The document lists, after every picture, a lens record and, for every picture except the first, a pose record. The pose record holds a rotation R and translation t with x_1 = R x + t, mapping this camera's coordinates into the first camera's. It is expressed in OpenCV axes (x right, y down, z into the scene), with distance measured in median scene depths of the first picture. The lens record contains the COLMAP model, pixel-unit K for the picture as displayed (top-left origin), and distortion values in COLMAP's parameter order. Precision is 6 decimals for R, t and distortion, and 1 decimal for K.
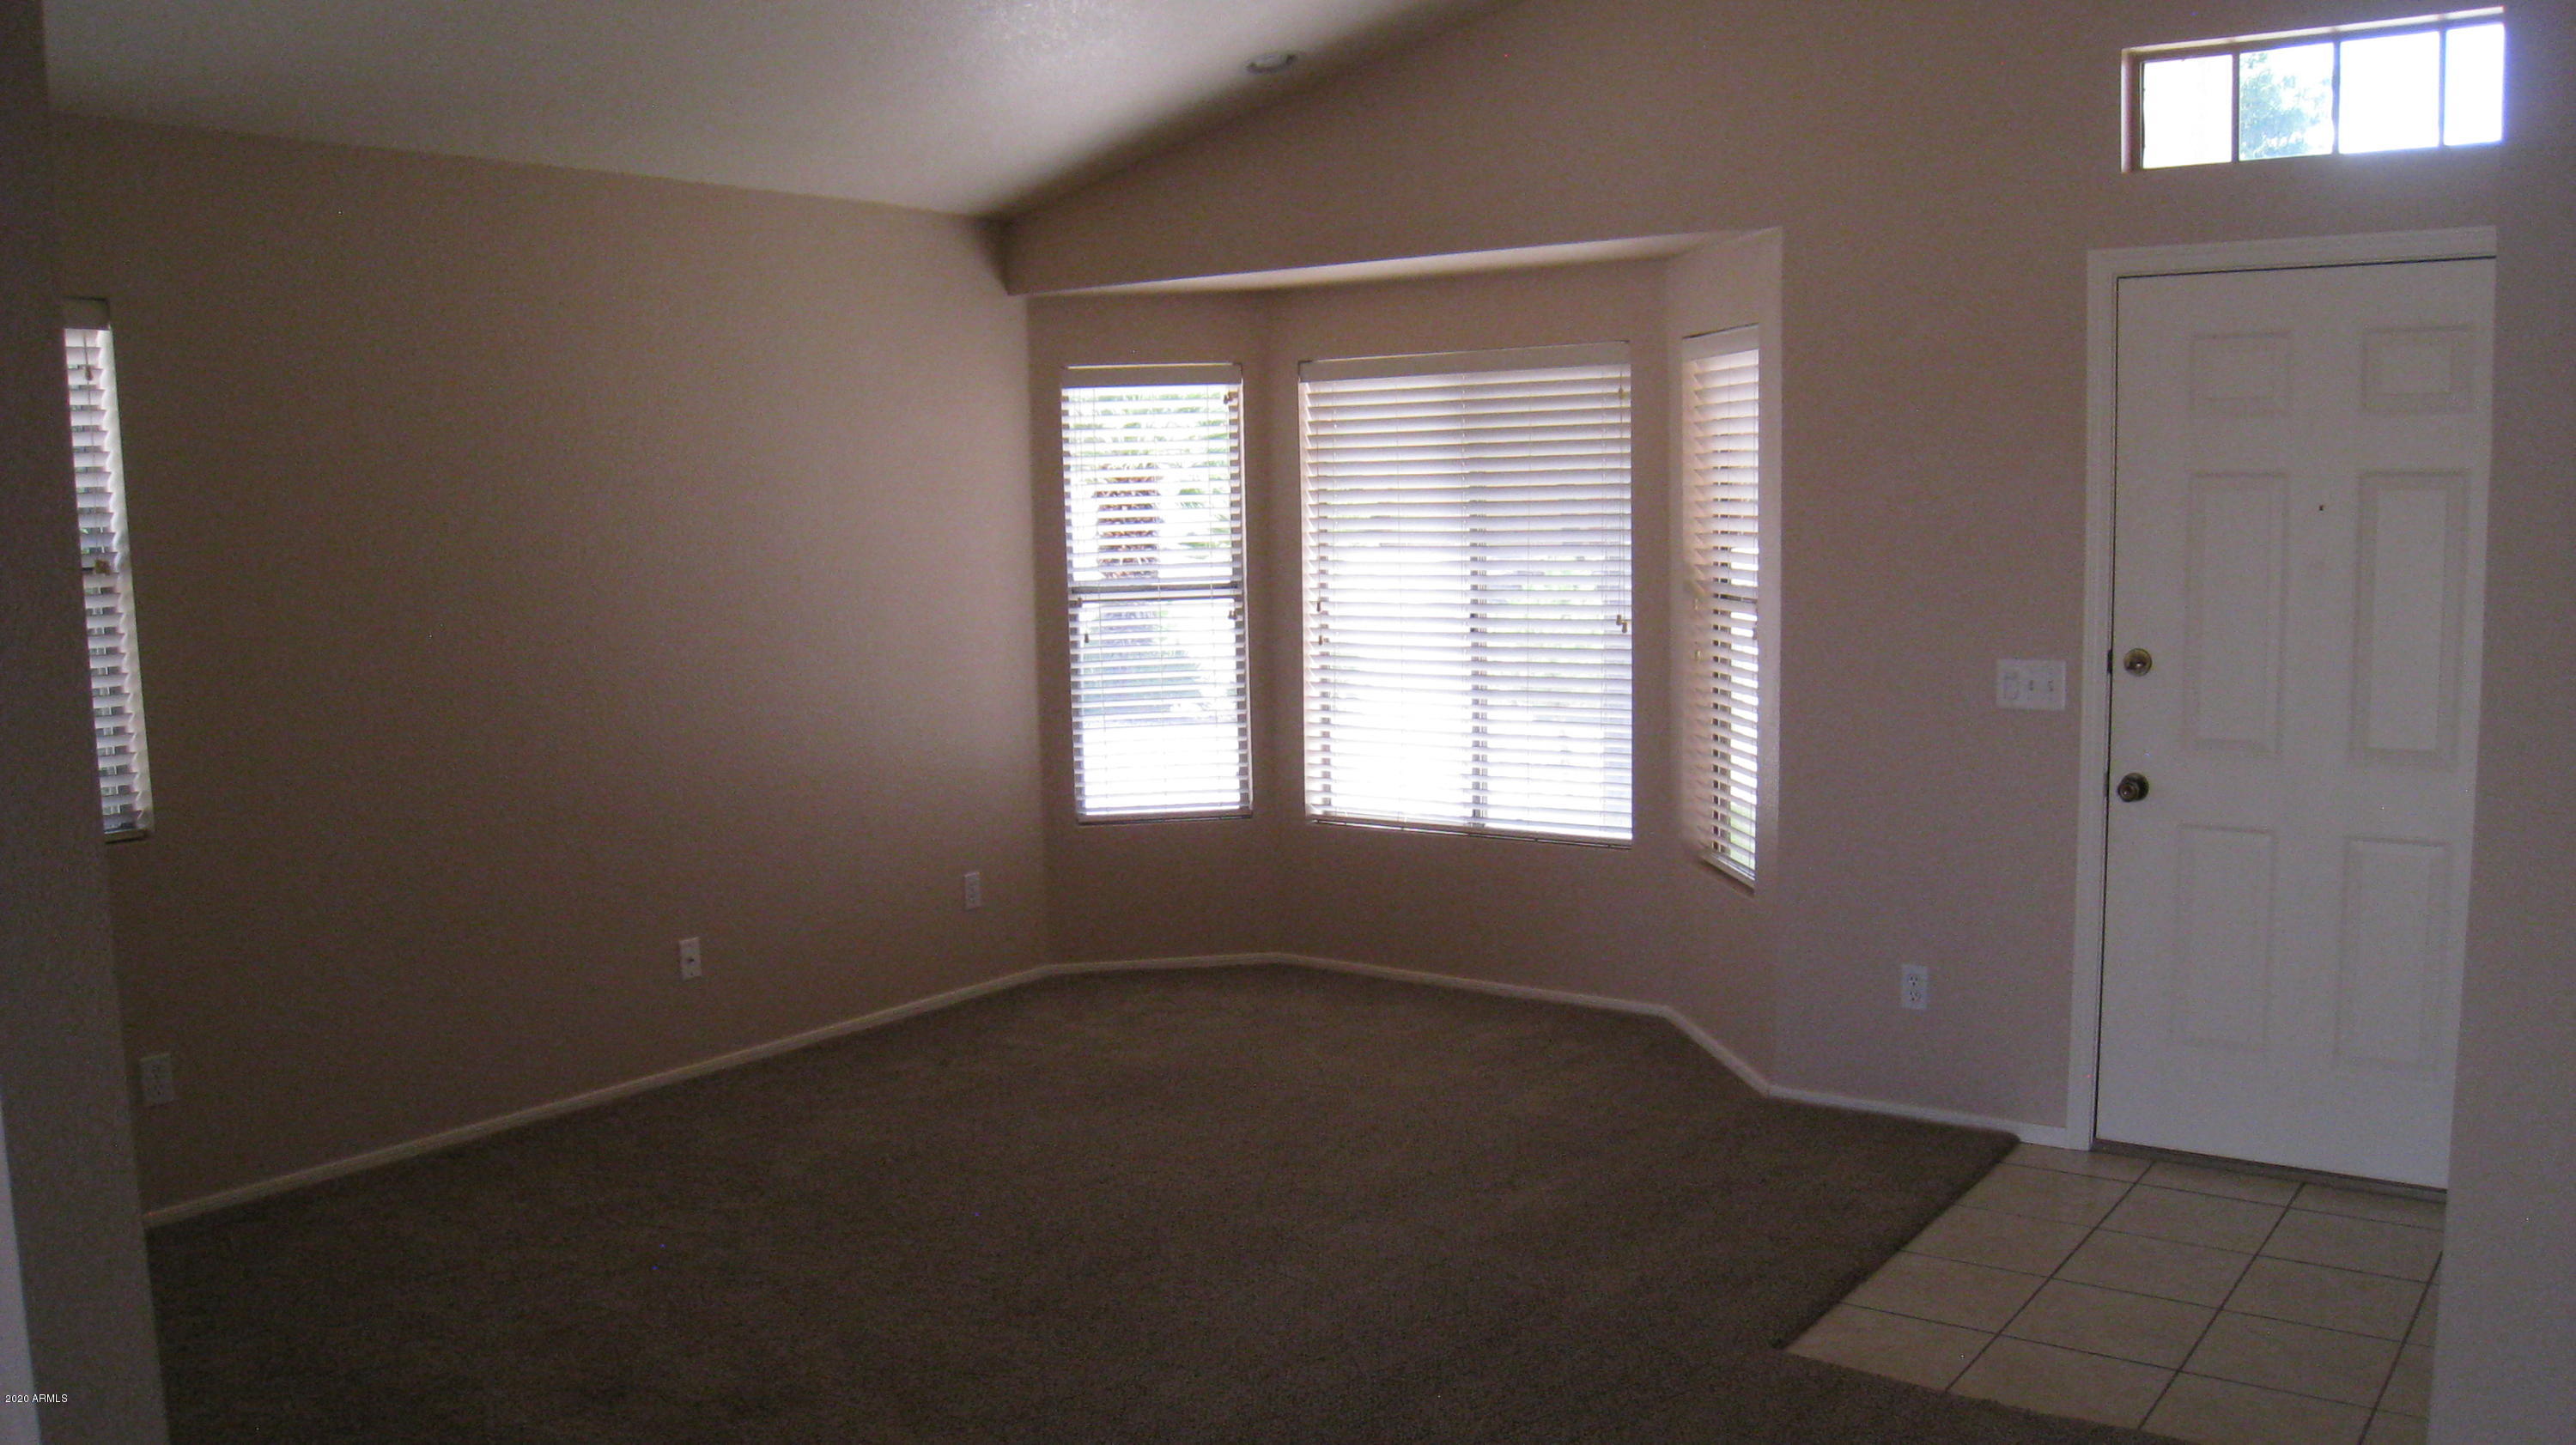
lens RADIAL K [[2183.1, 0, 1290.1], [0, 2183.1, 749.1], [0, 0, 1]] dist [-0.134966, 0.083719]
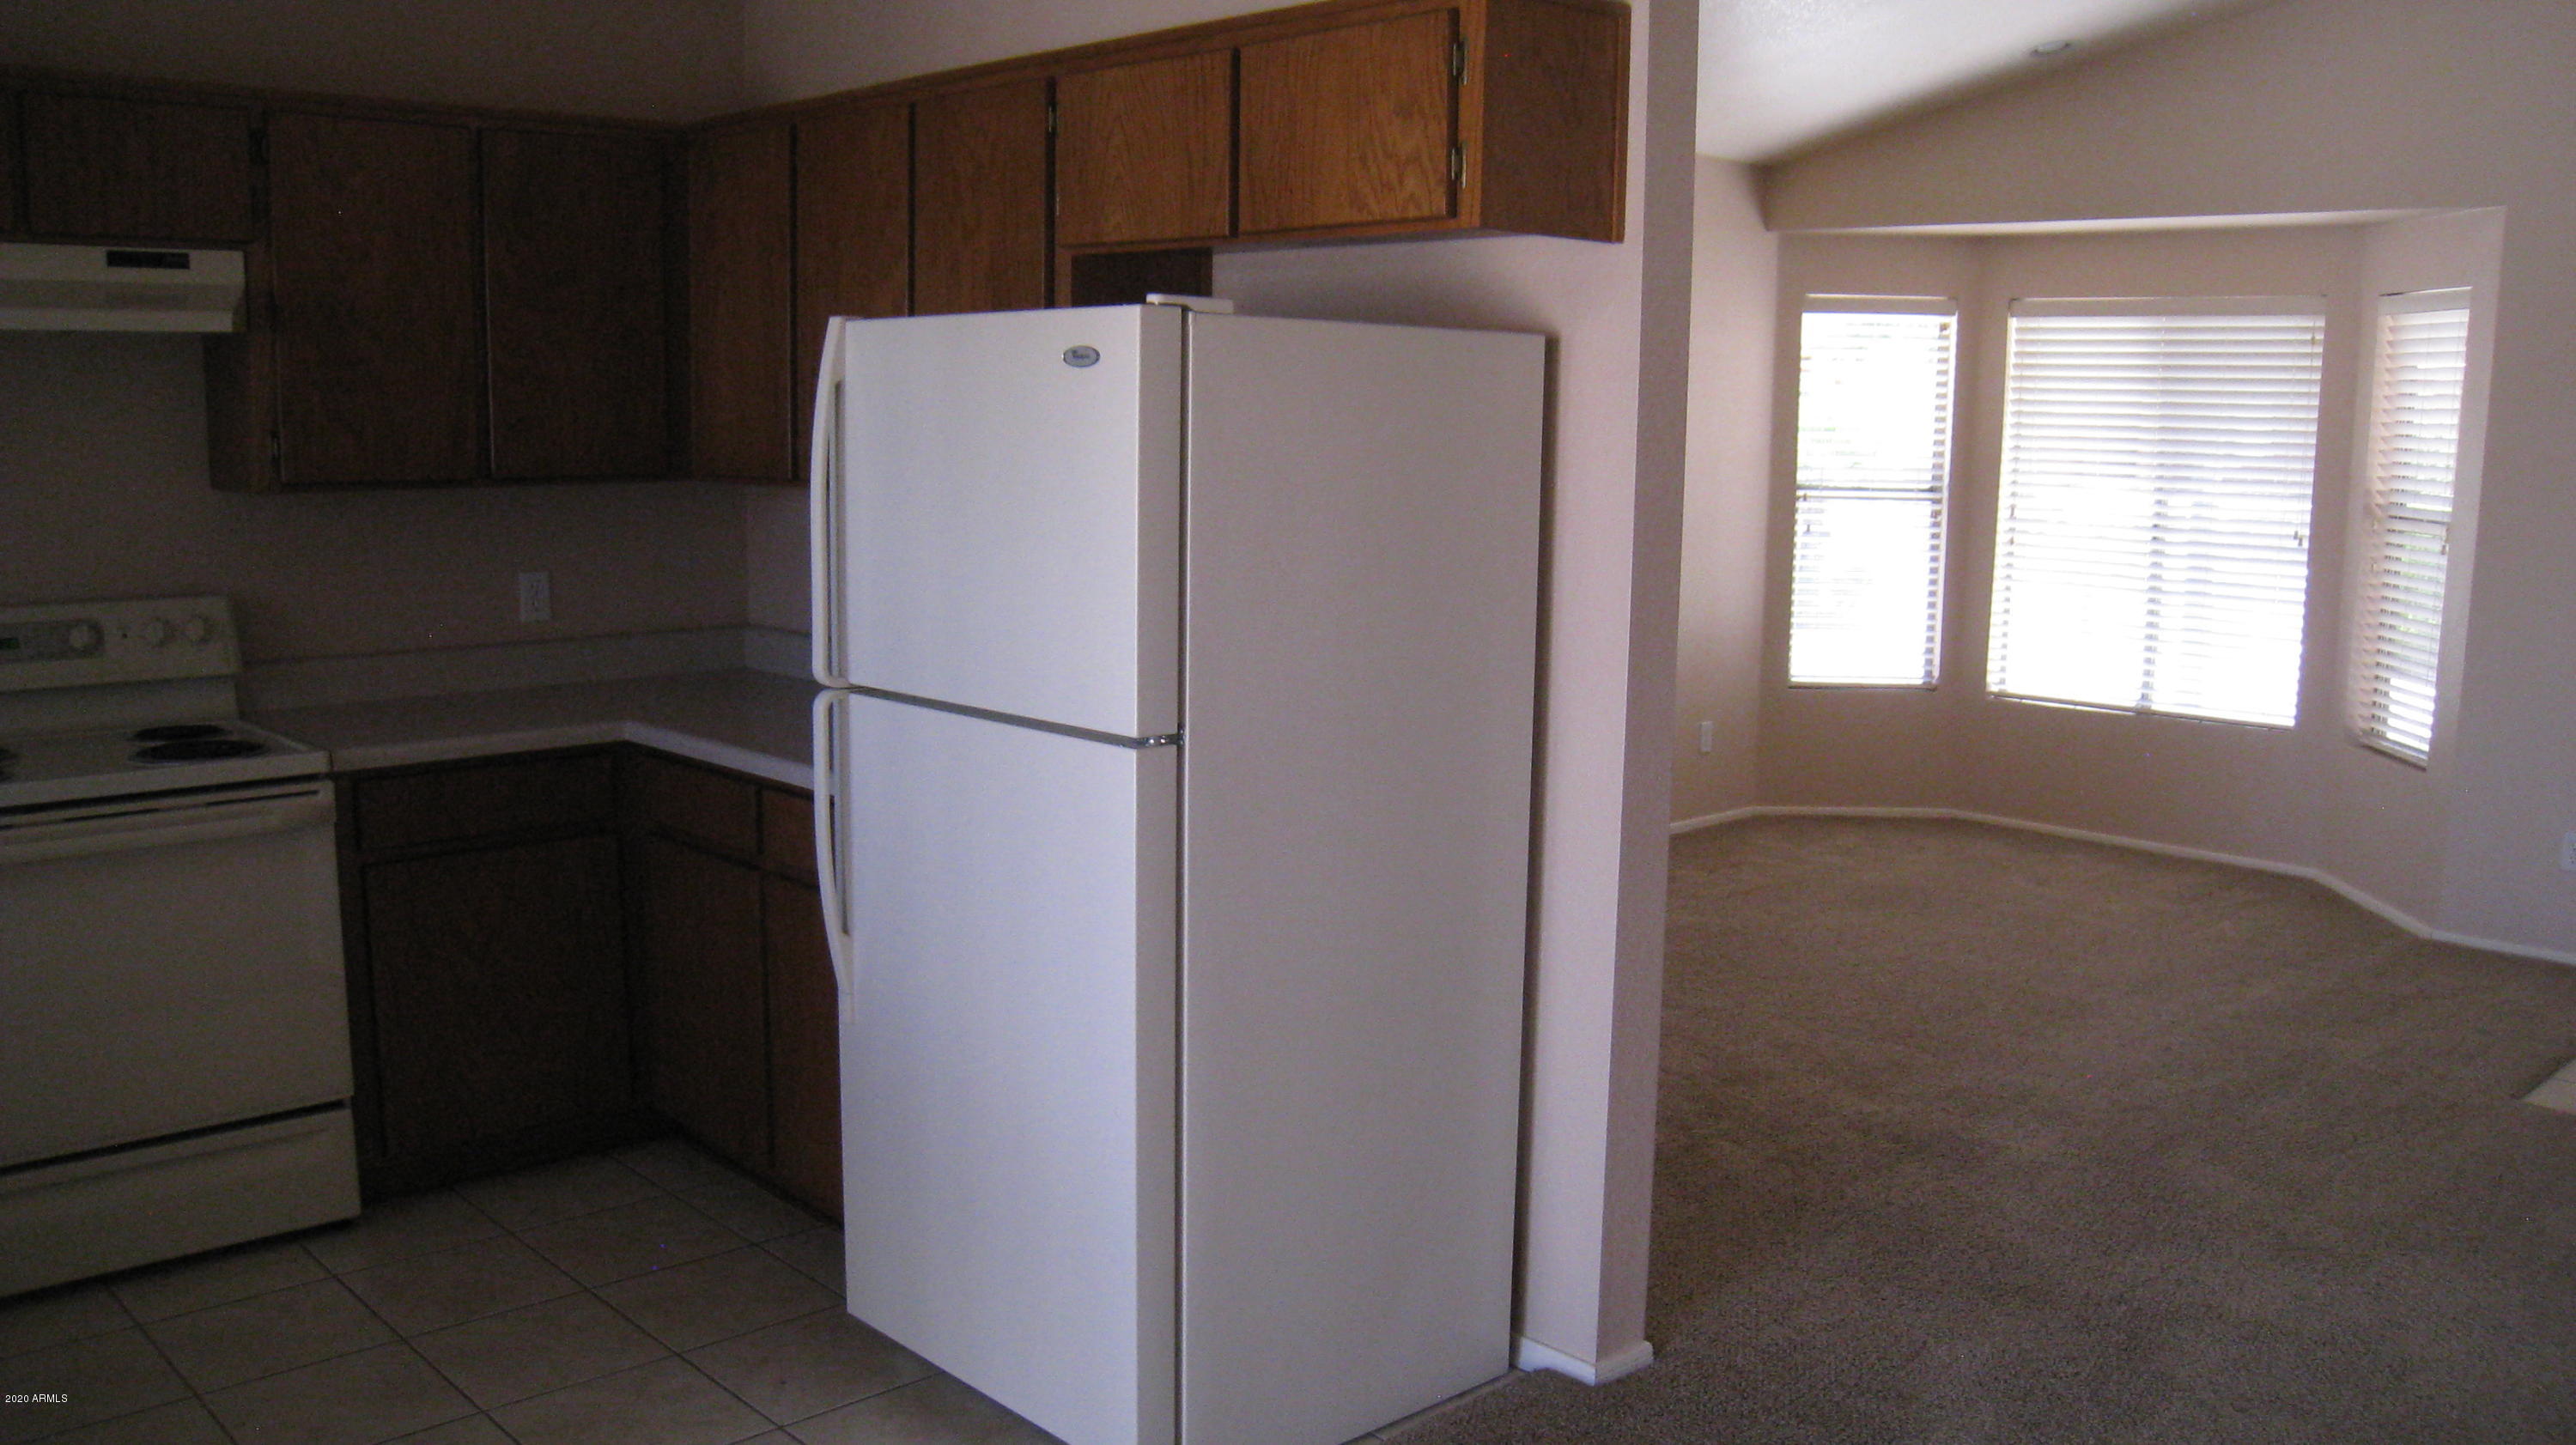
lens RADIAL K [[2183.1, 0, 1337.7], [0, 2183.1, 736.3], [0, 0, 1]] dist [-0.134966, 0.083719]
pose [[0.986727, 0.061650, -0.150228, -0.175647], [-0.056844, 0.997731, 0.036081, 0.035652], [0.152112, -0.027063, 0.987993, -0.204547]]
